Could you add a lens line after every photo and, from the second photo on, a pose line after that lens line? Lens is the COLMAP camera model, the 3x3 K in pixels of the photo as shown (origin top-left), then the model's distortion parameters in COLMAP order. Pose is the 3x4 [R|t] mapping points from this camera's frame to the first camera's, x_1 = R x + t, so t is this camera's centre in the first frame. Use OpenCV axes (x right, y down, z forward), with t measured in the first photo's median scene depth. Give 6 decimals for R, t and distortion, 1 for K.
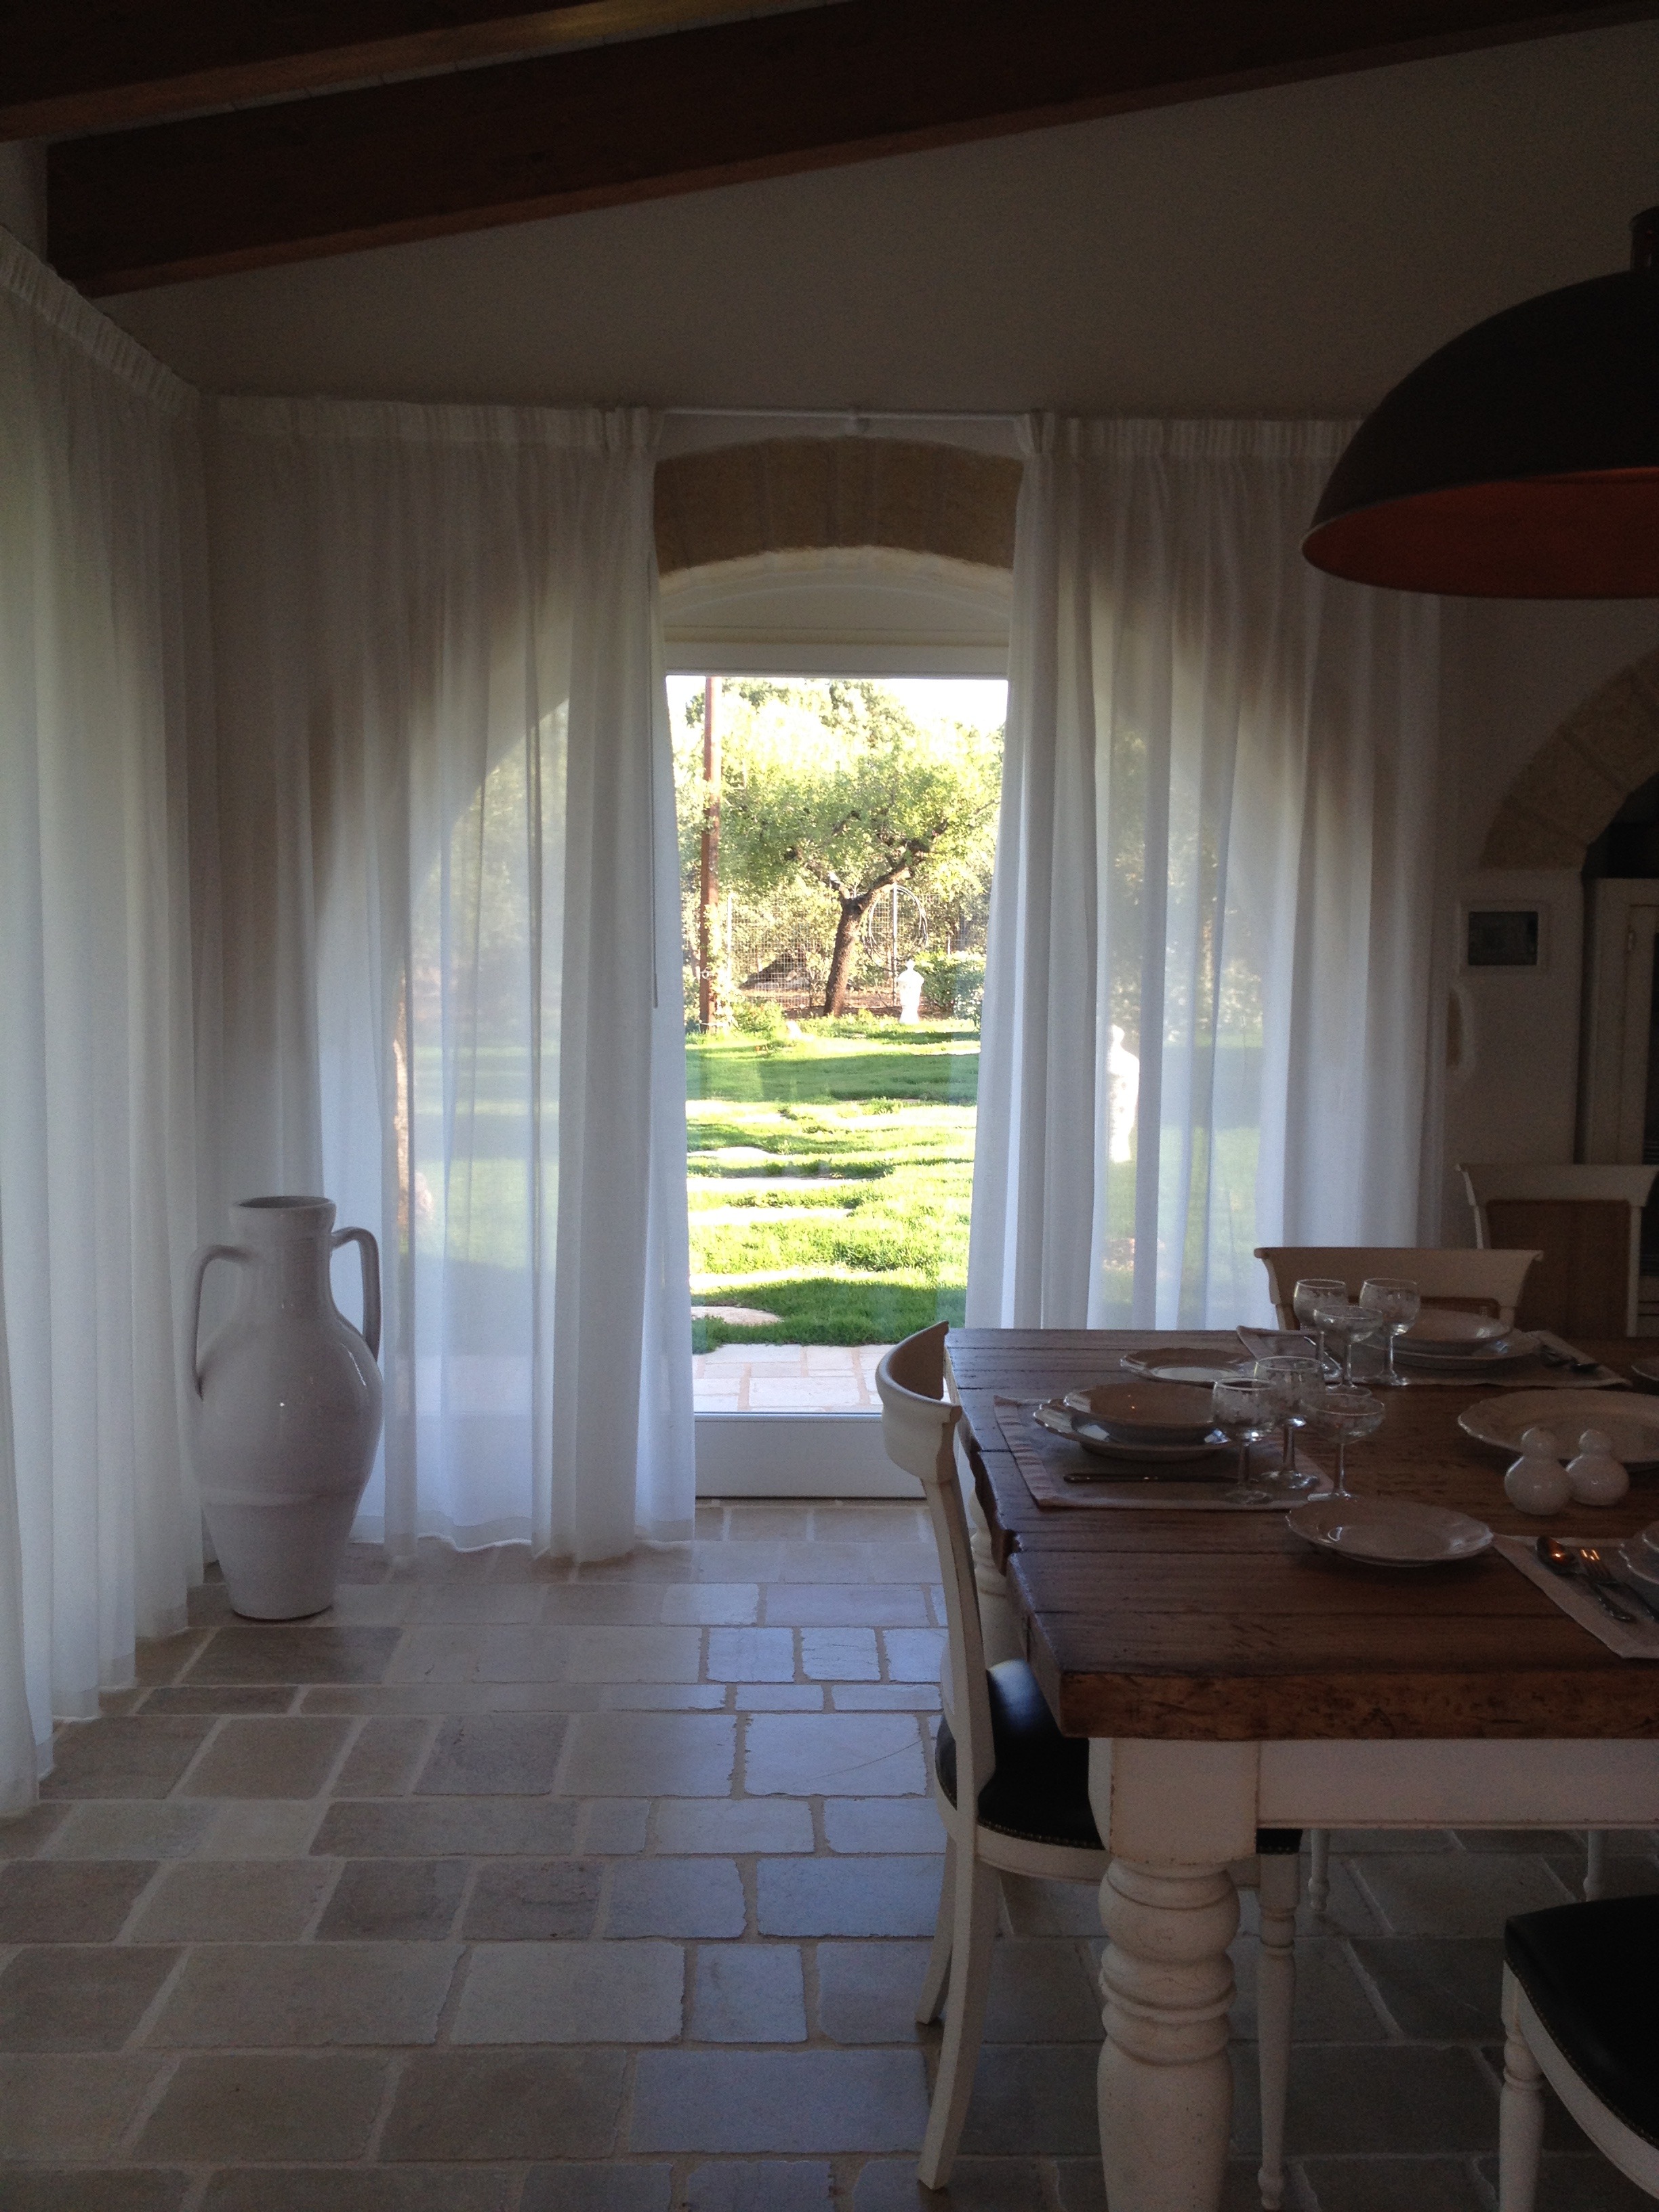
lens RADIAL K [[2070.5, 0, 828.1], [0, 2070.5, 1104.5], [0, 0, 1]] dist [0.032690, 0.000000]
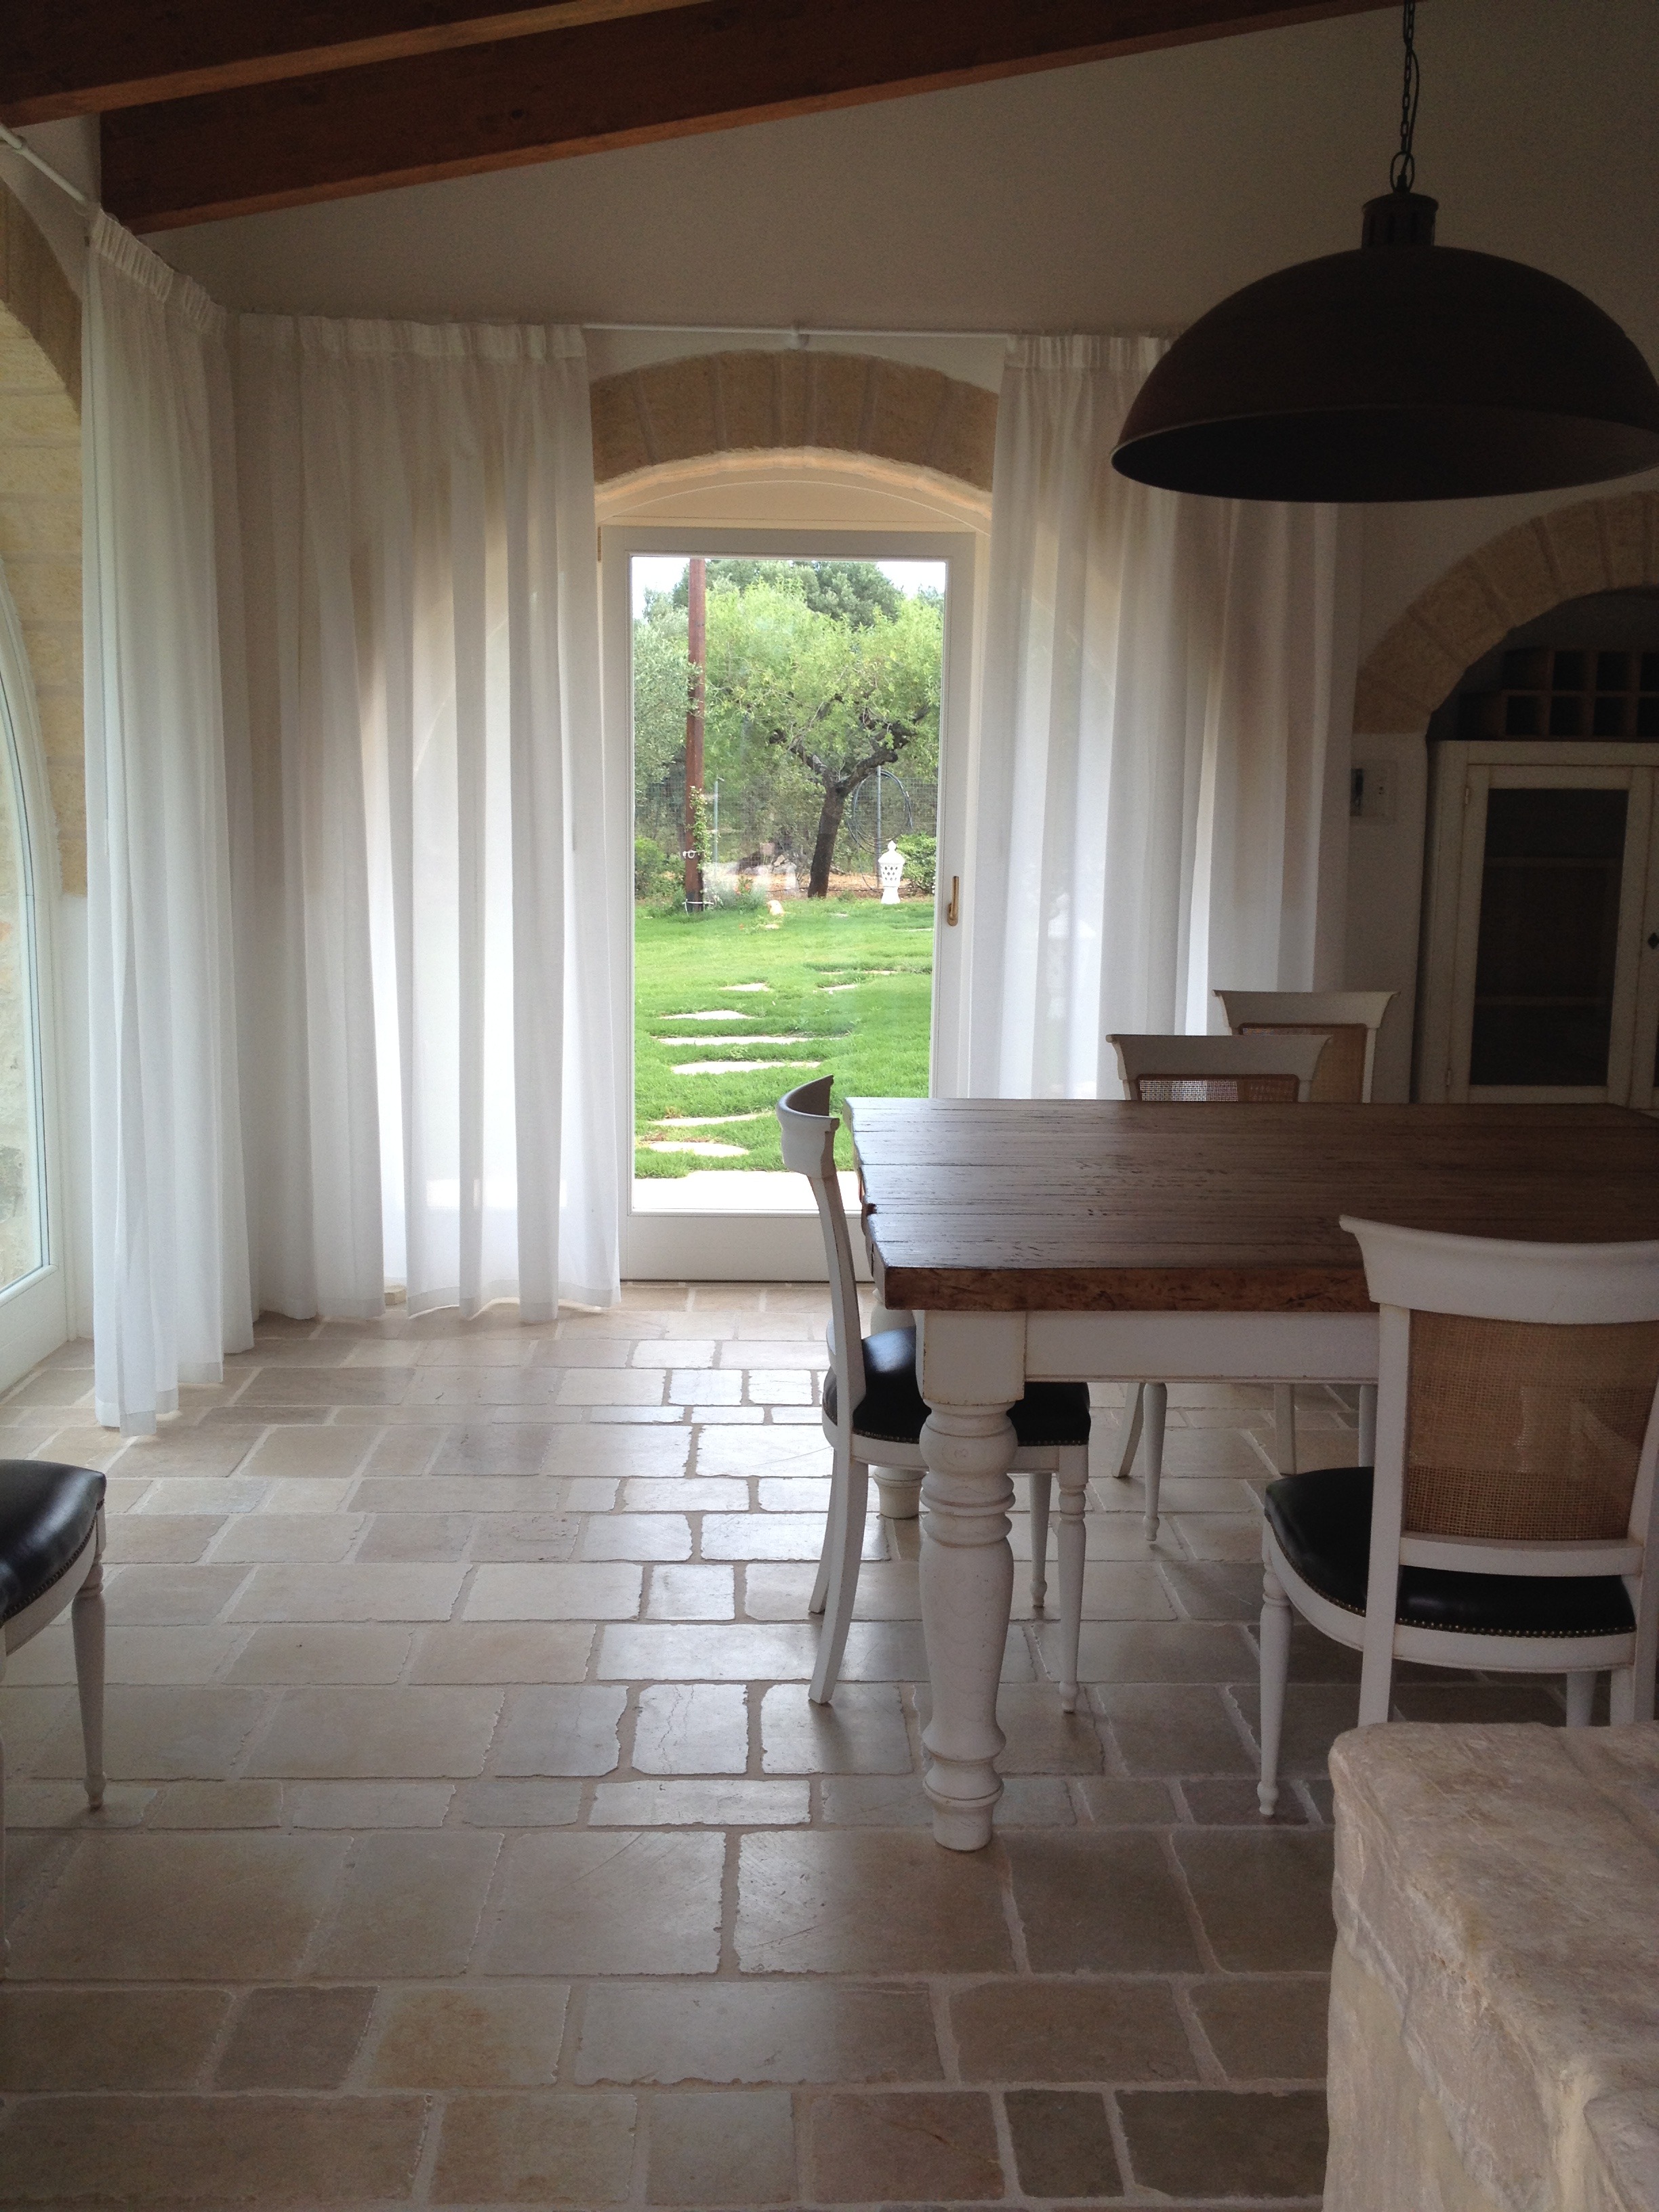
lens RADIAL K [[2070.5, 0, 836.5], [0, 2070.5, 1111.2], [0, 0, 1]] dist [0.032690, 0.000000]
pose [[0.999974, -0.000365, 0.007164, 0.033130], [-0.000040, 0.998404, 0.056476, 0.041102], [-0.007173, -0.056474, 0.998378, -0.211822]]
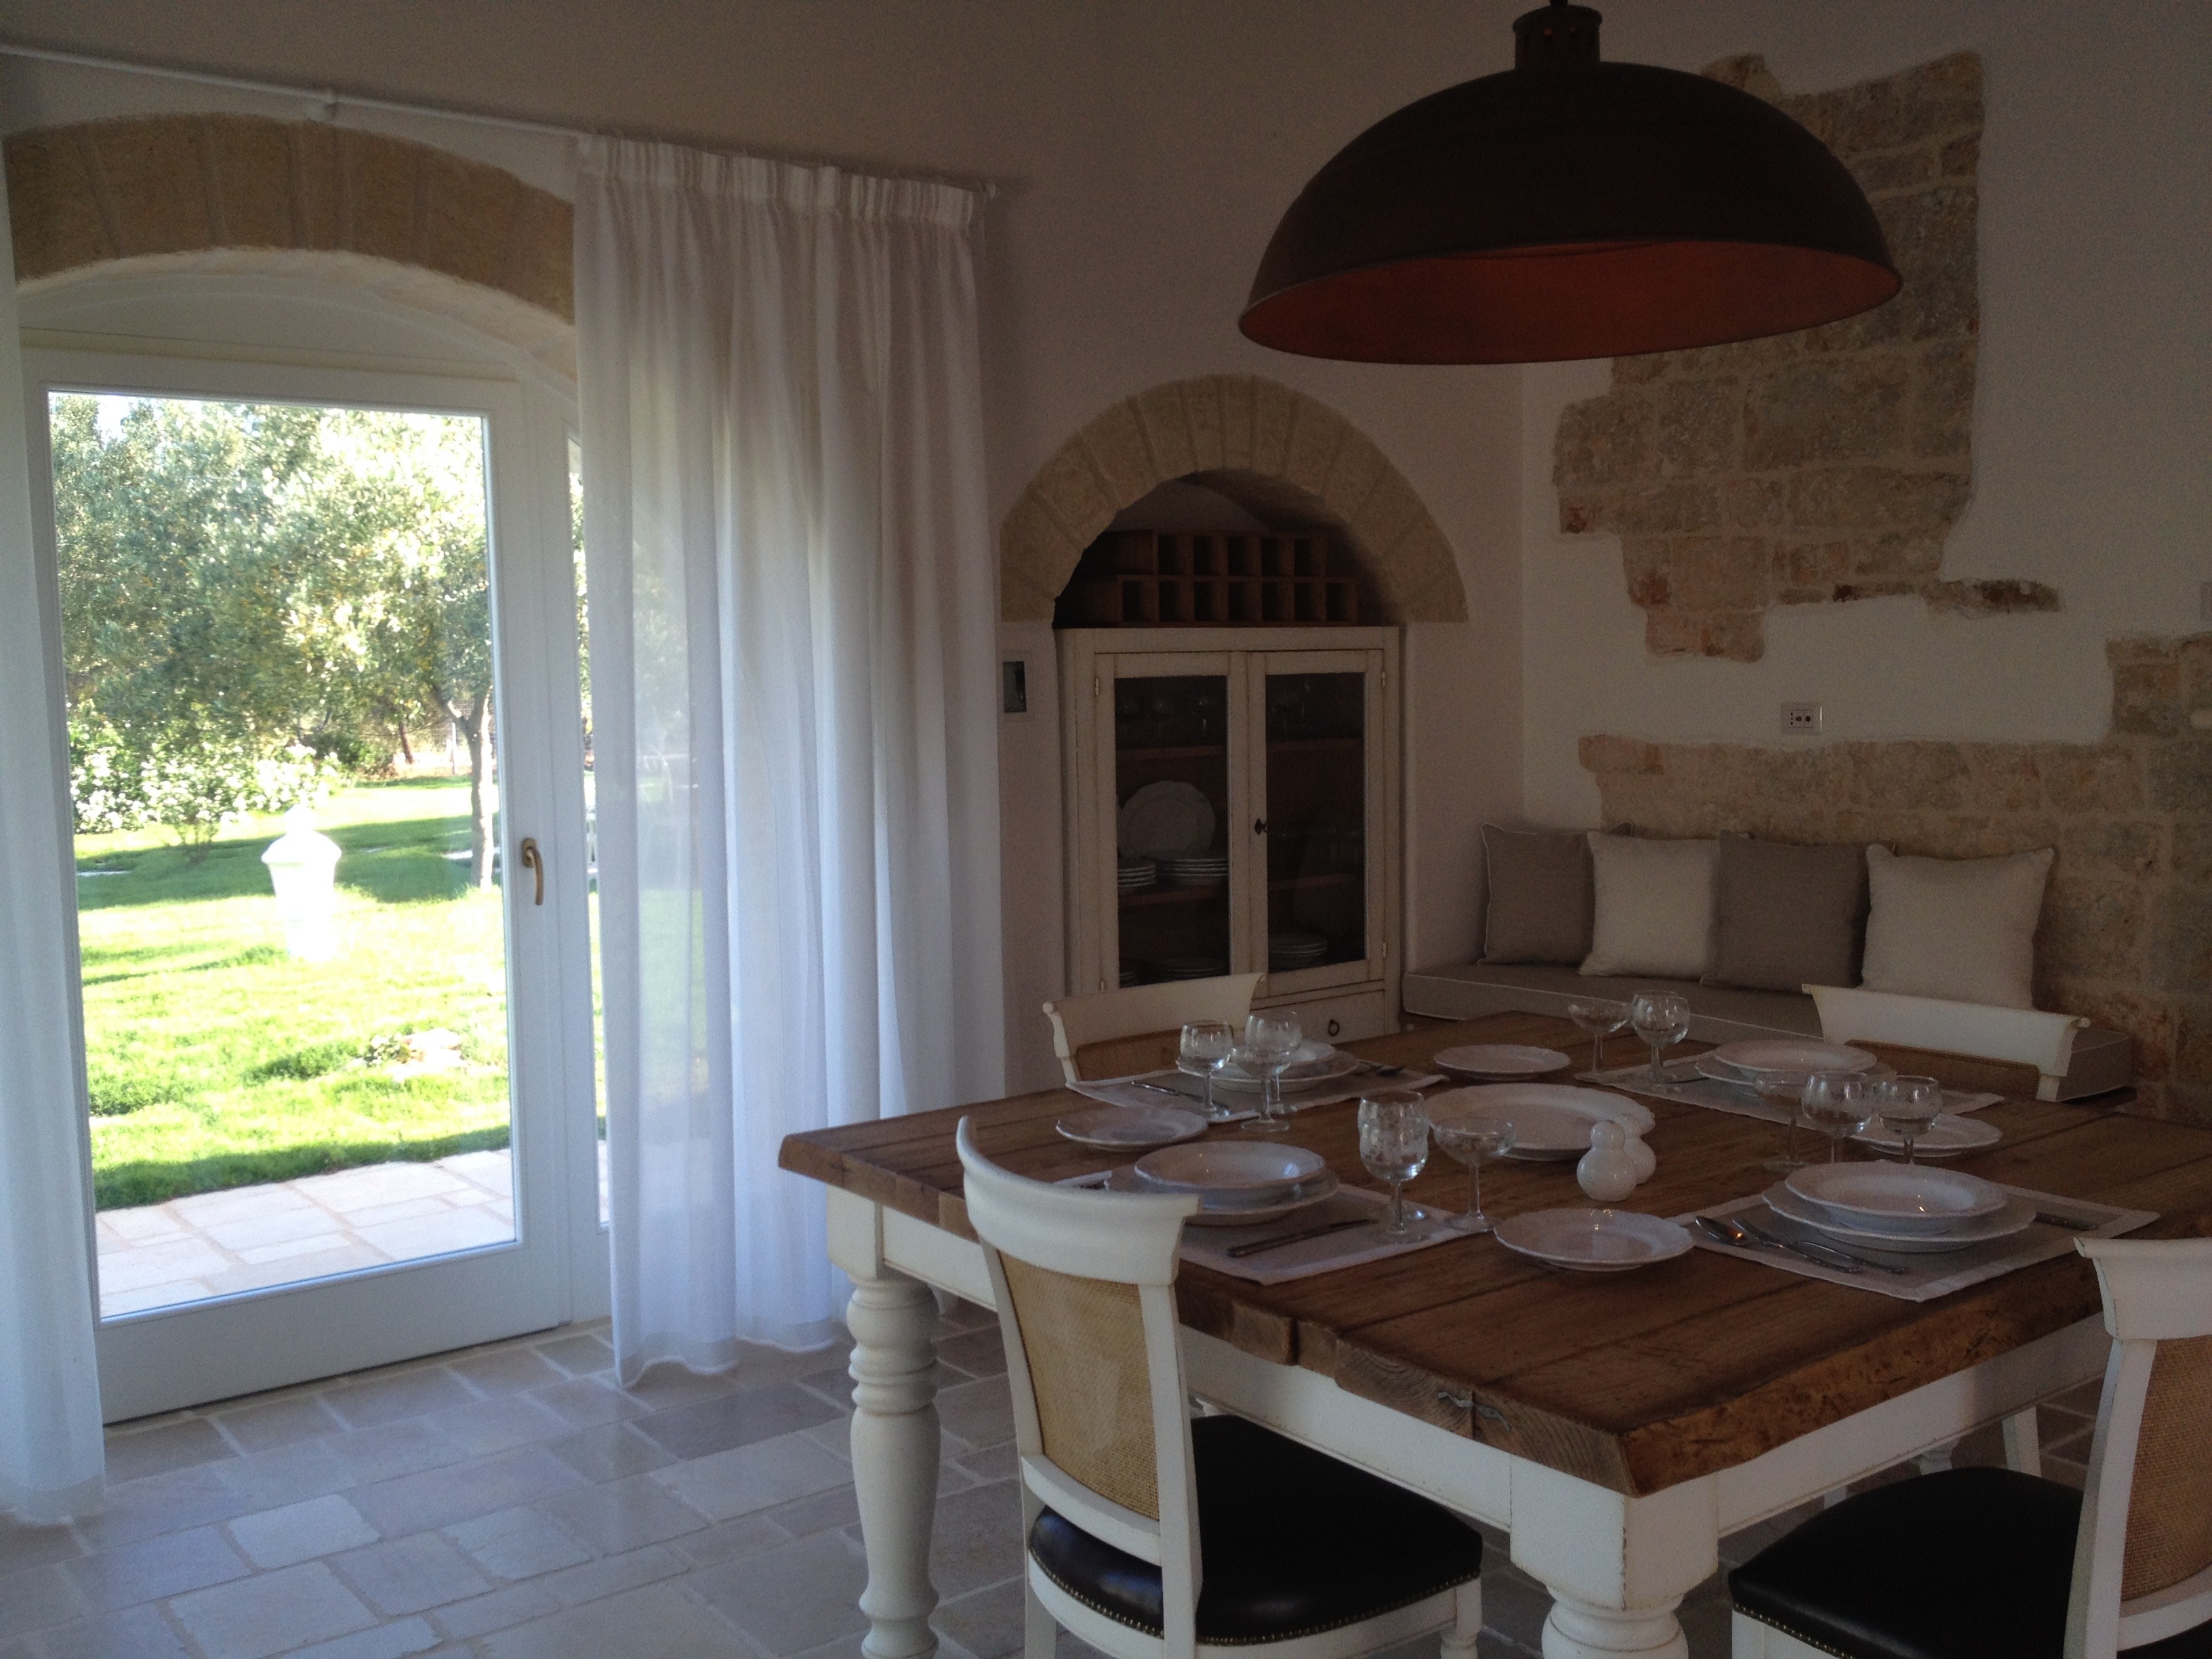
lens RADIAL K [[2070.5, 0, 1087.4], [0, 2070.5, 845.9], [0, 0, 1]] dist [0.032690, 0.000000]
pose [[0.818371, -0.077436, 0.569449, -0.301075], [0.085121, 0.996284, 0.013149, -0.014979], [-0.568351, 0.037712, 0.821921, 0.165912]]
